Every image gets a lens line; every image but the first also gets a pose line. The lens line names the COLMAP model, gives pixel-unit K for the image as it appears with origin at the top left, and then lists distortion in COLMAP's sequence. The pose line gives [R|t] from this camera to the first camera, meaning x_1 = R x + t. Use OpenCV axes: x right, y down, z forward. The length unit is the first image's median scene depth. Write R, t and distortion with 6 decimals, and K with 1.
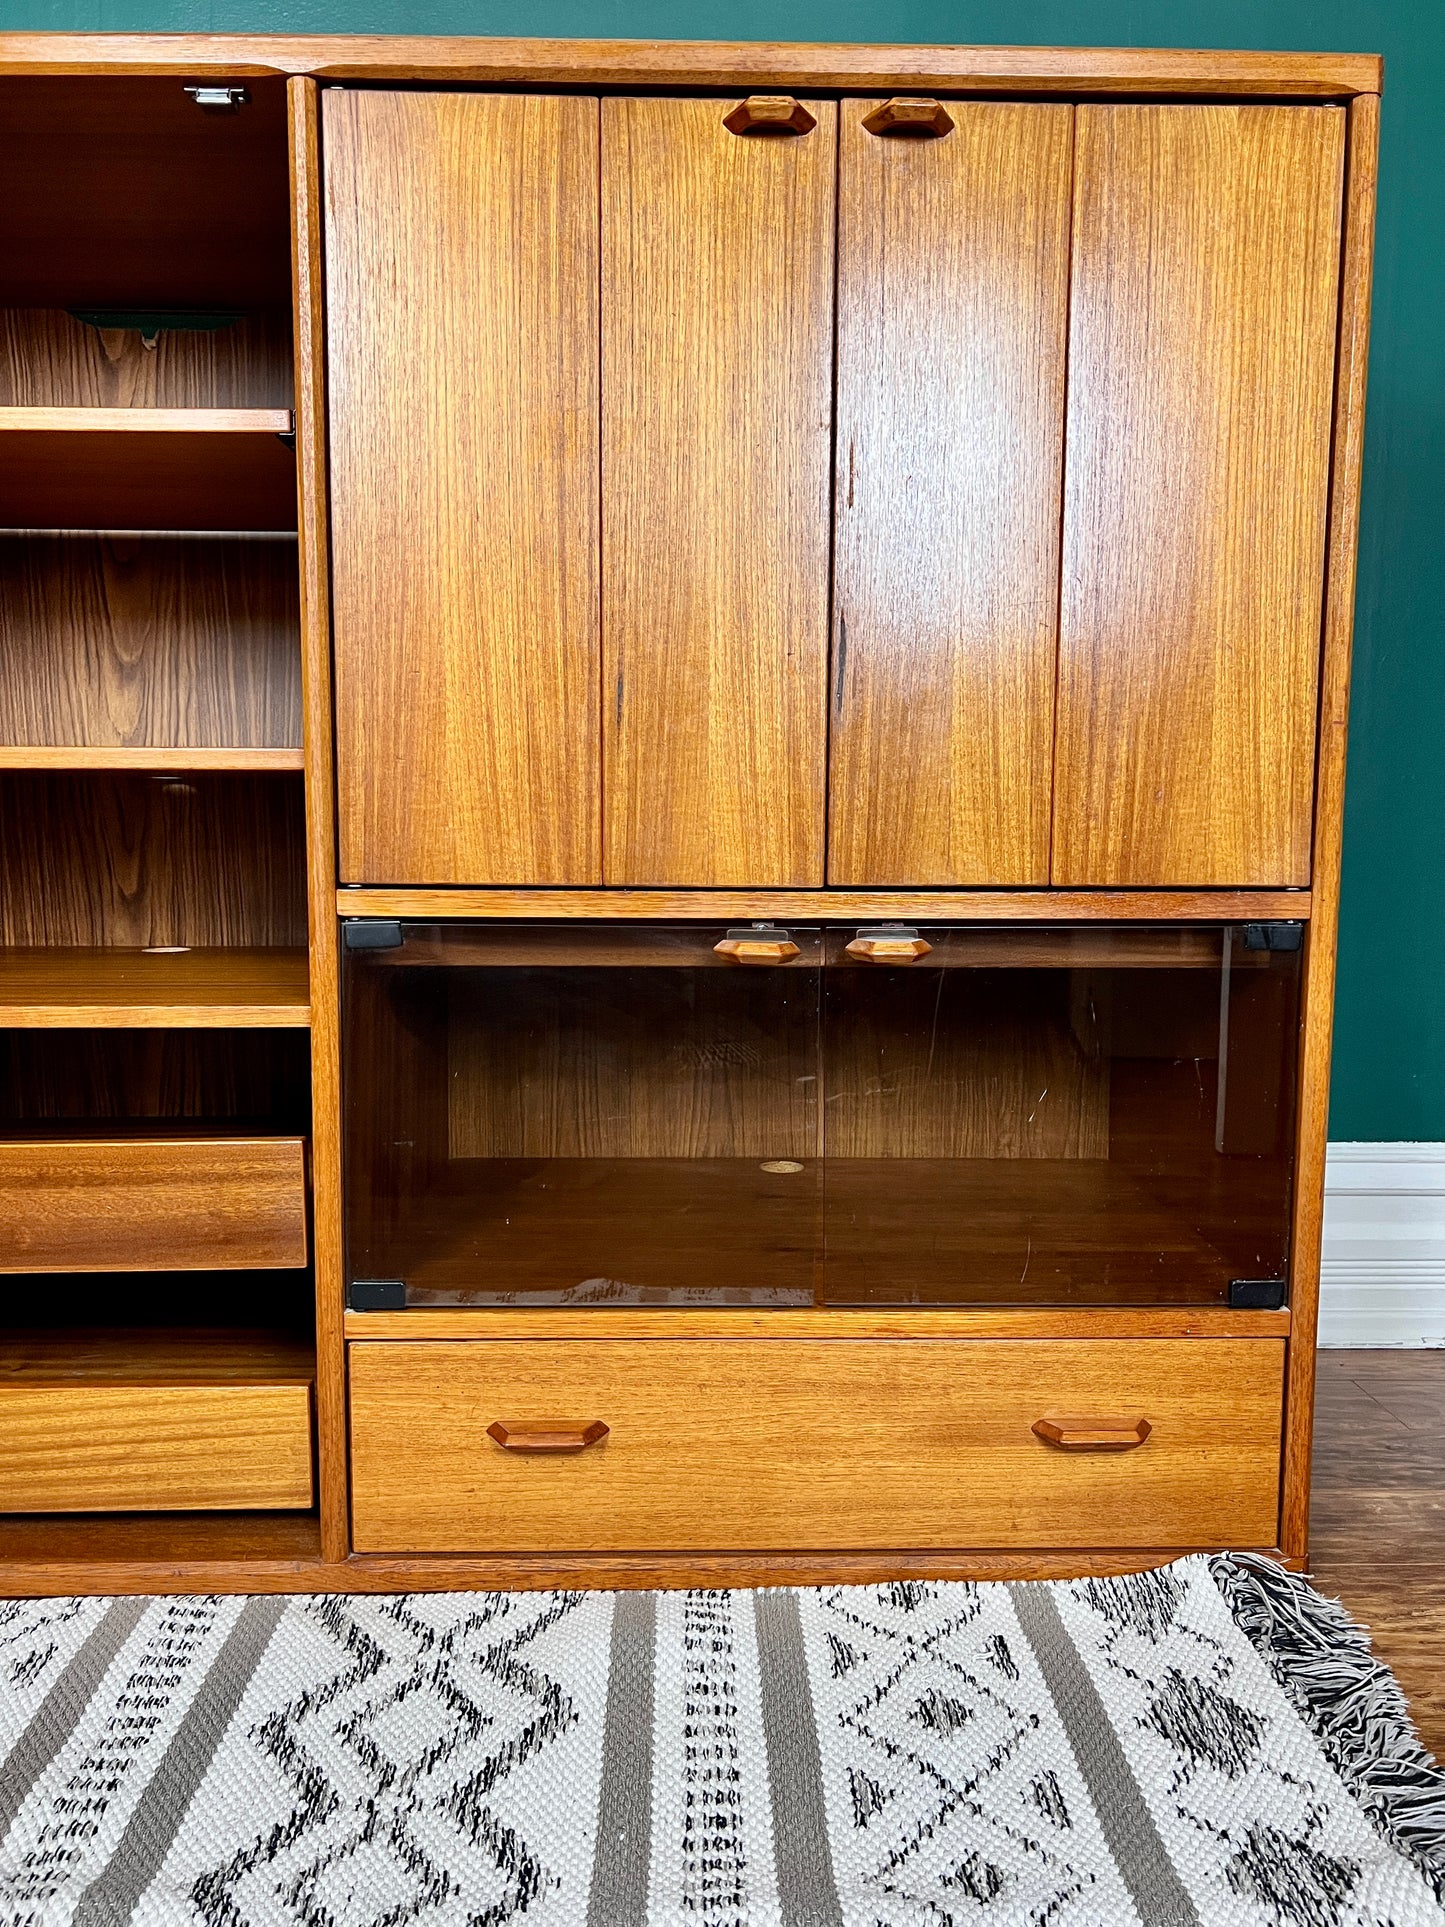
lens RADIAL K [[1487.8, 0, 735.8], [0, 1487.8, 954.7], [0, 0, 1]] dist [0.026640, -0.021537]
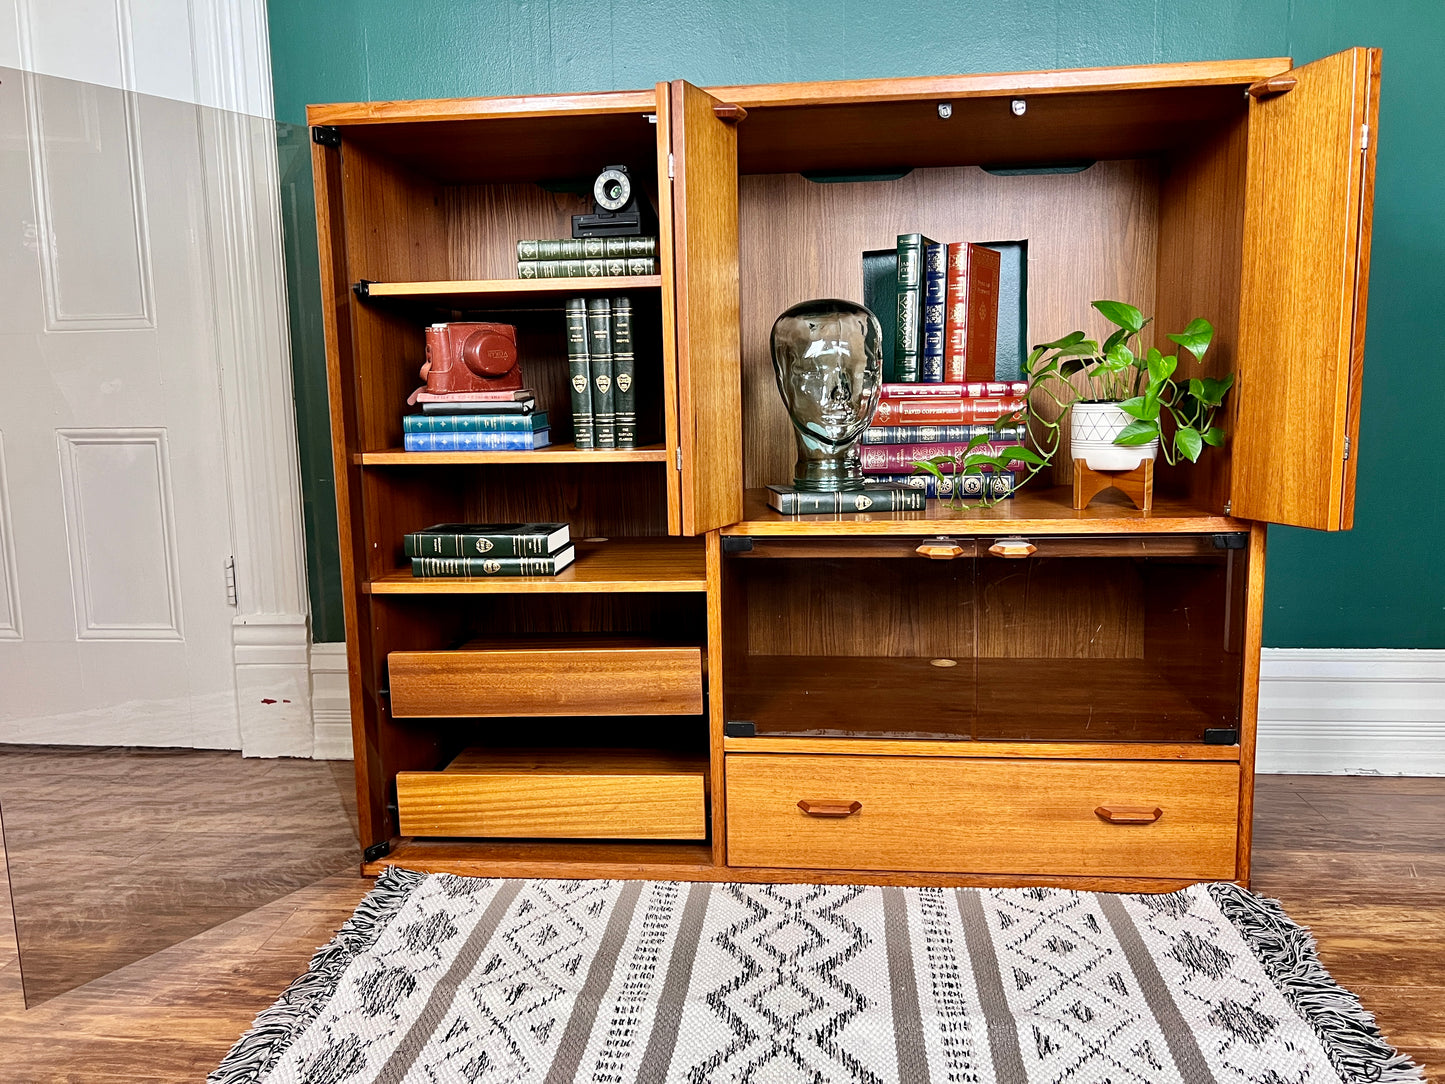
lens RADIAL K [[1115.7, 0, 740.2], [0, 1115.7, 530.4], [0, 0, 1]] dist [0.026640, -0.021537]
pose [[0.991027, -0.007297, -0.133462, -0.046124], [0.011637, 0.999428, 0.031768, -0.075211], [0.133154, -0.033036, 0.990545, -0.407790]]
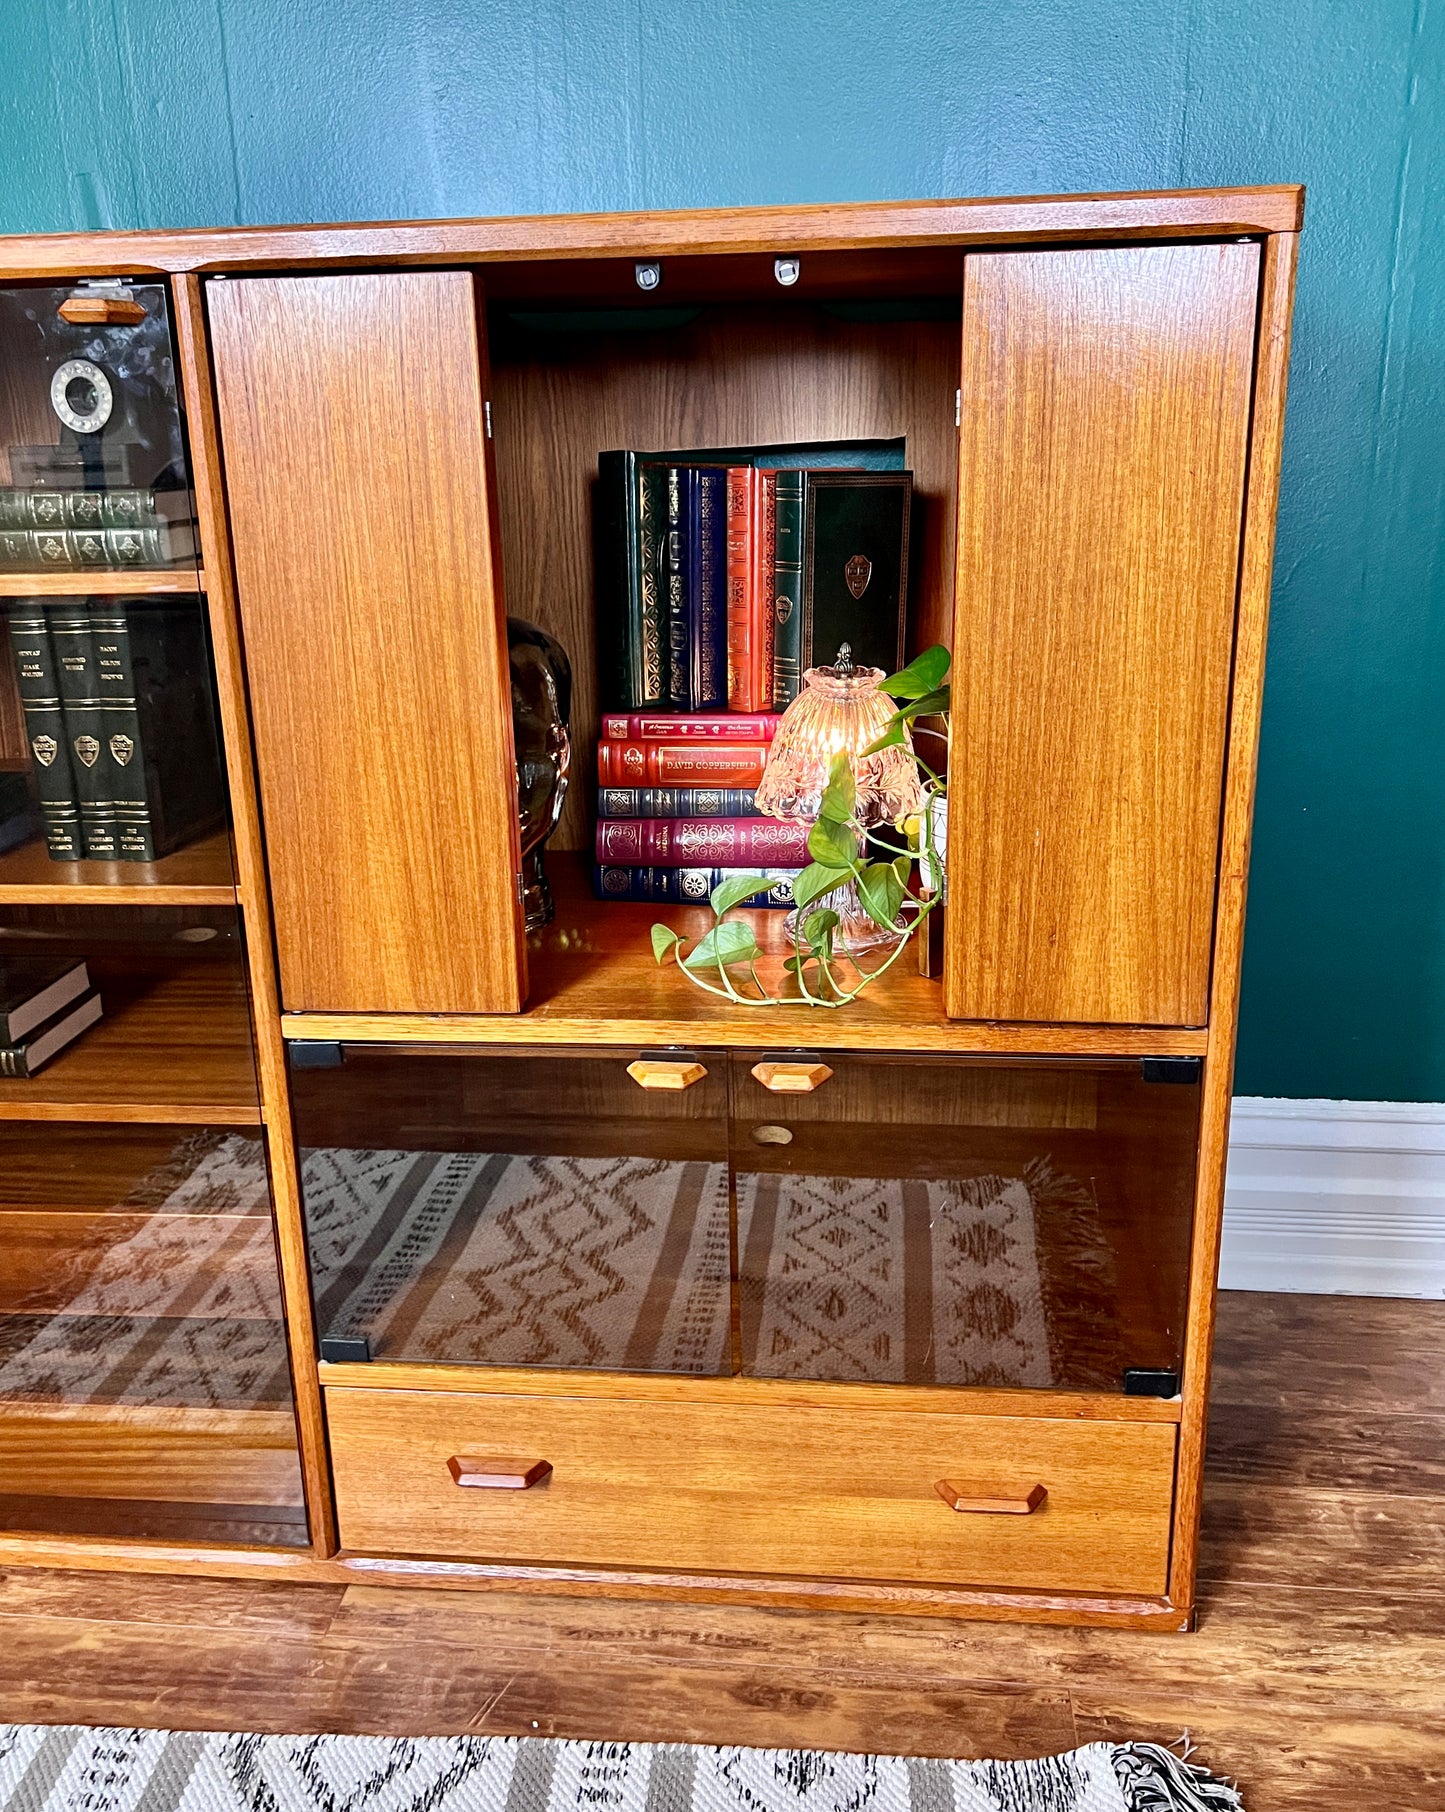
lens RADIAL K [[1544.3, 0, 714.1], [0, 1544.3, 859.6], [0, 0, 1]] dist [0.027021, -0.025818]
pose [[0.991277, 0.008239, -0.131540, 0.185860], [0.015137, 0.984324, 0.175722, -0.335375], [0.130926, -0.176180, 0.975612, -0.042089]]
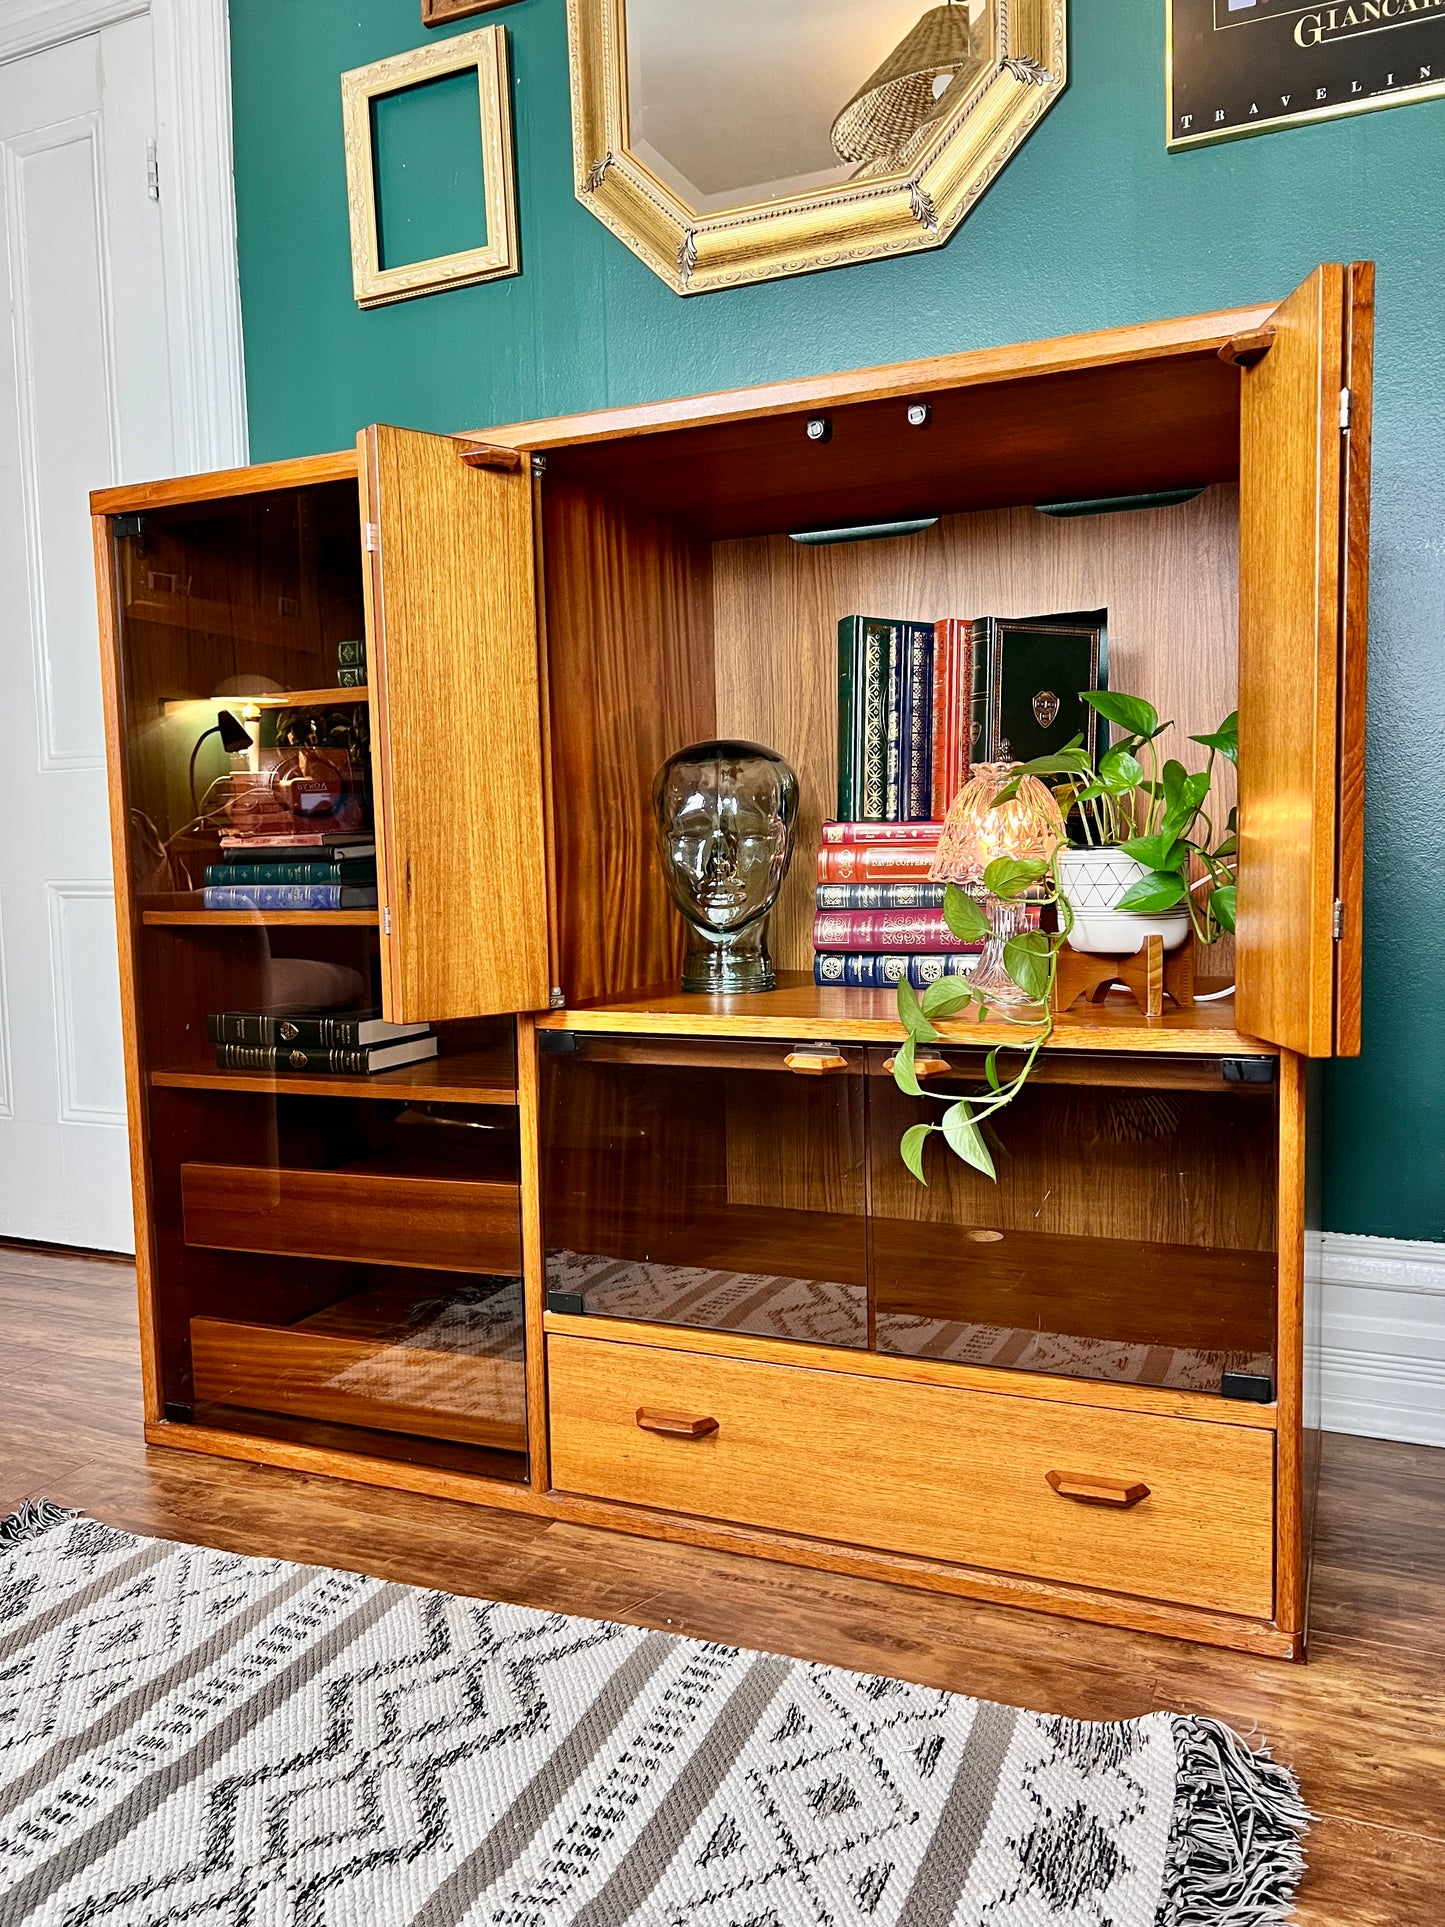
lens RADIAL K [[1487.8, 0, 723.4], [0, 1487.8, 967.9], [0, 0, 1]] dist [0.026640, -0.021537]
pose [[0.901735, 0.009655, -0.432182, 0.479510], [-0.015431, 0.999832, -0.009859, -0.069687], [0.432015, 0.015560, 0.901732, -0.182641]]
